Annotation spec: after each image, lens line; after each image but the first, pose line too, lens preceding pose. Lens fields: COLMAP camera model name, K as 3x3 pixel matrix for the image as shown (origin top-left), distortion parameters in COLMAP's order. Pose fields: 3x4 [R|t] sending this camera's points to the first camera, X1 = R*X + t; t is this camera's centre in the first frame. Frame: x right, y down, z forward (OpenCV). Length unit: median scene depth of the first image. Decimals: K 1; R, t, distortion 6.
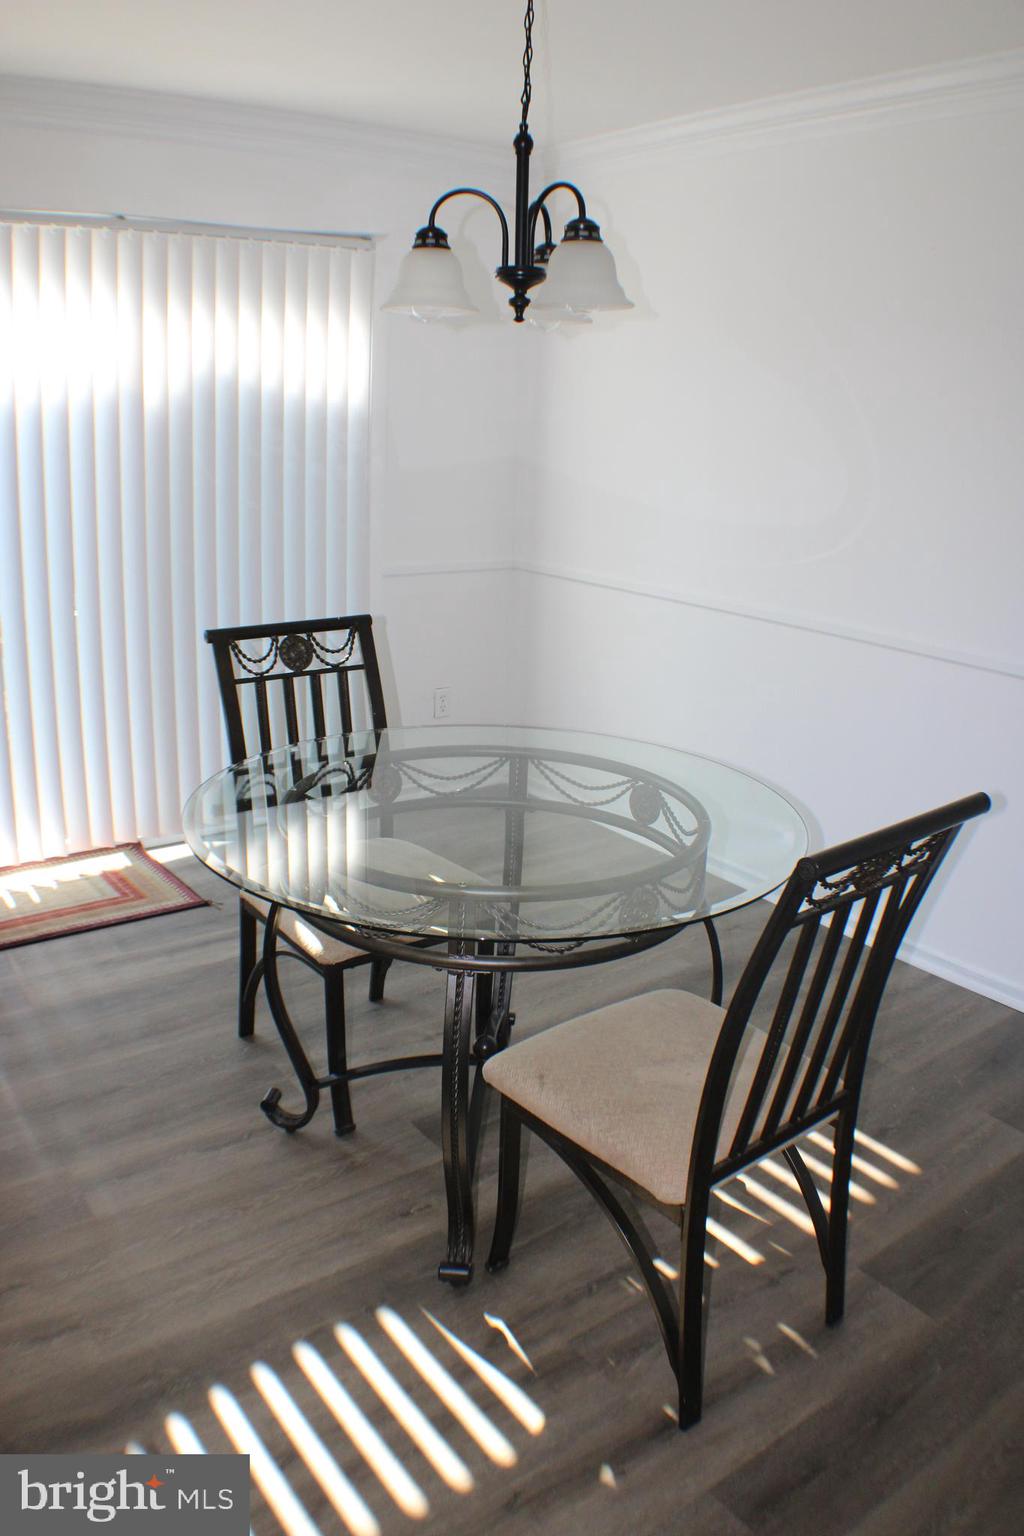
lens RADIAL K [[1169.5, 0, 512.0], [0, 1169.5, 768.0], [0, 0, 1]] dist [-0.240773, 0.113262]
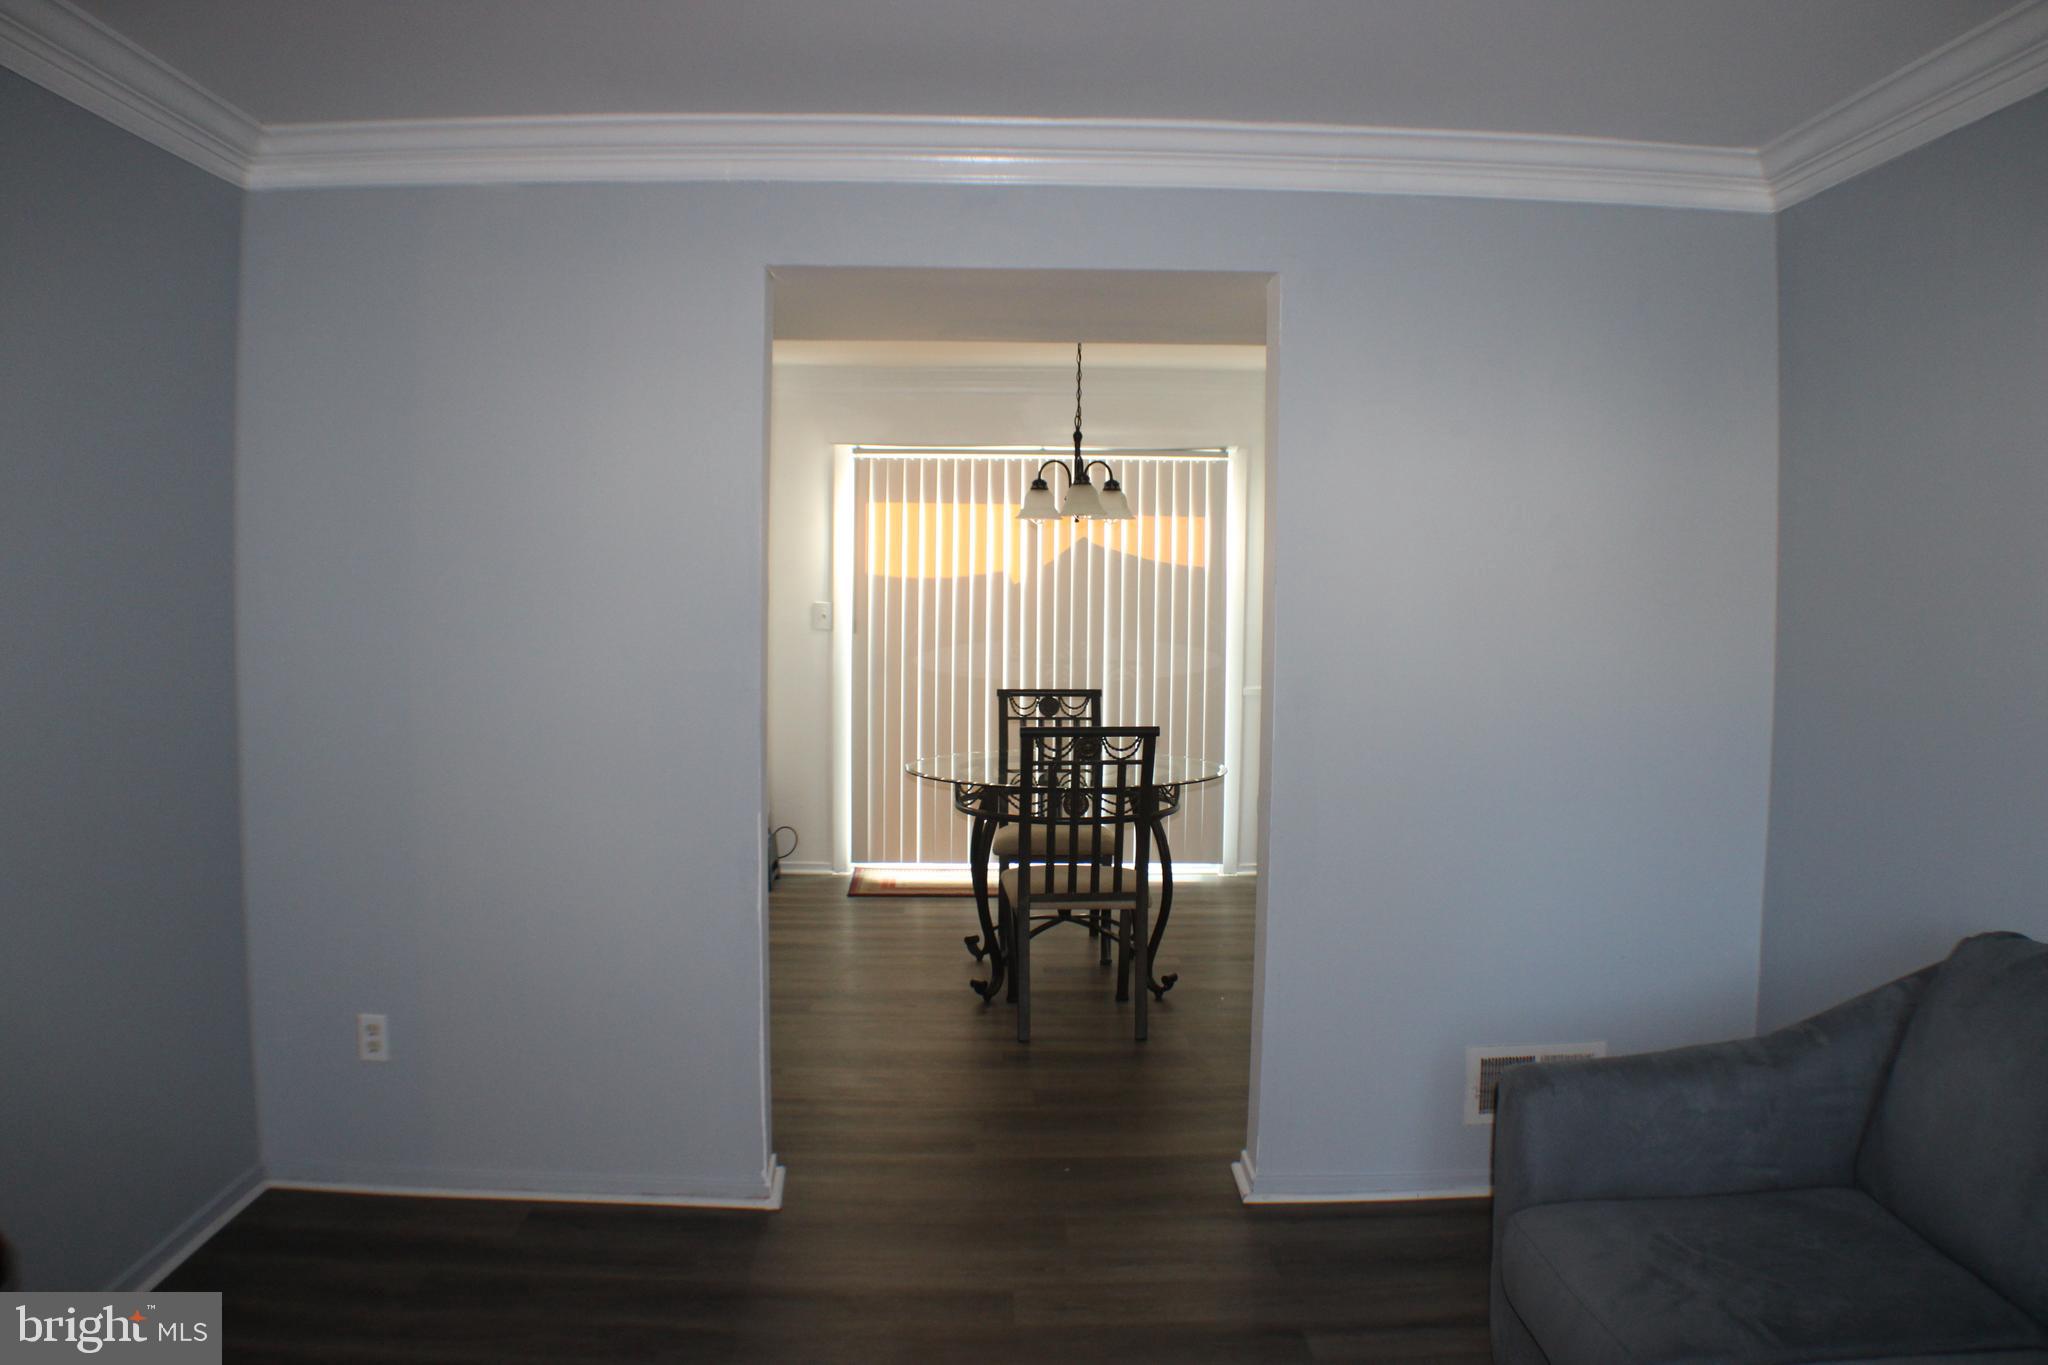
lens RADIAL K [[1591.6, 0, 1024.0], [0, 1591.6, 682.5], [0, 0, 1]] dist [-0.216174, 0.074812]
pose [[0.817398, 0.010229, -0.575982, 1.177765], [-0.149916, 0.969169, -0.195540, 0.343987], [0.556224, 0.246183, 0.793731, -0.943160]]
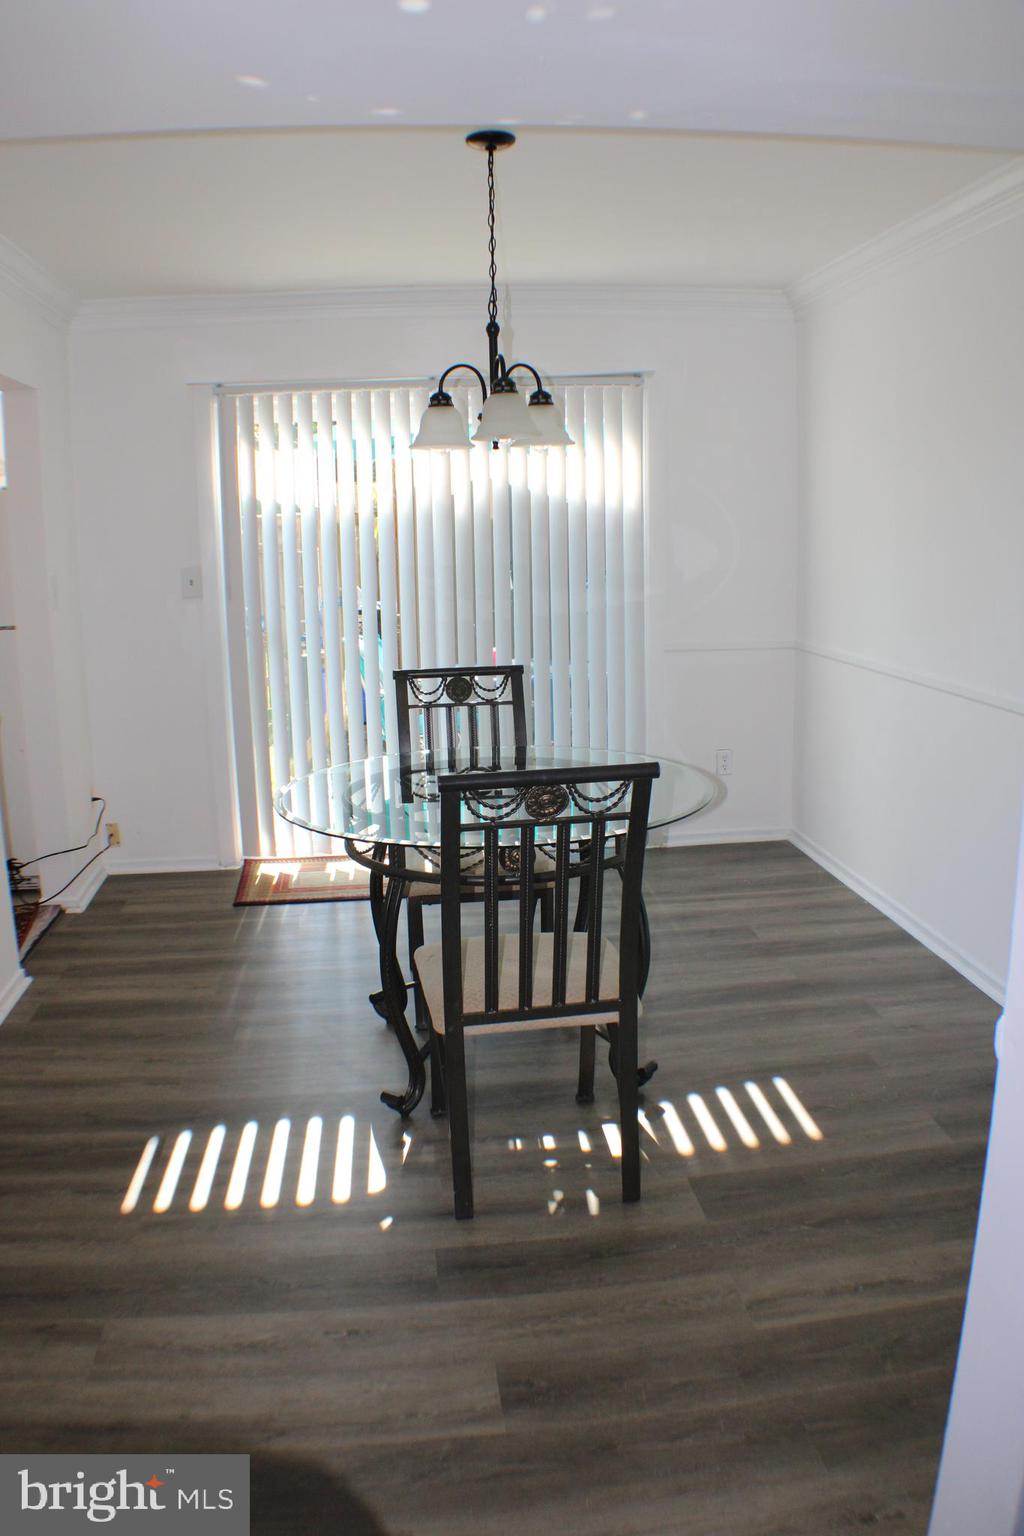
lens RADIAL K [[1169.5, 0, 512.0], [0, 1169.5, 768.0], [0, 0, 1]] dist [-0.240773, 0.113262]
pose [[0.864441, 0.048934, -0.500348, 0.584667], [-0.095754, 0.993058, -0.068312, 0.085331], [0.493532, 0.106962, 0.863126, -0.173648]]
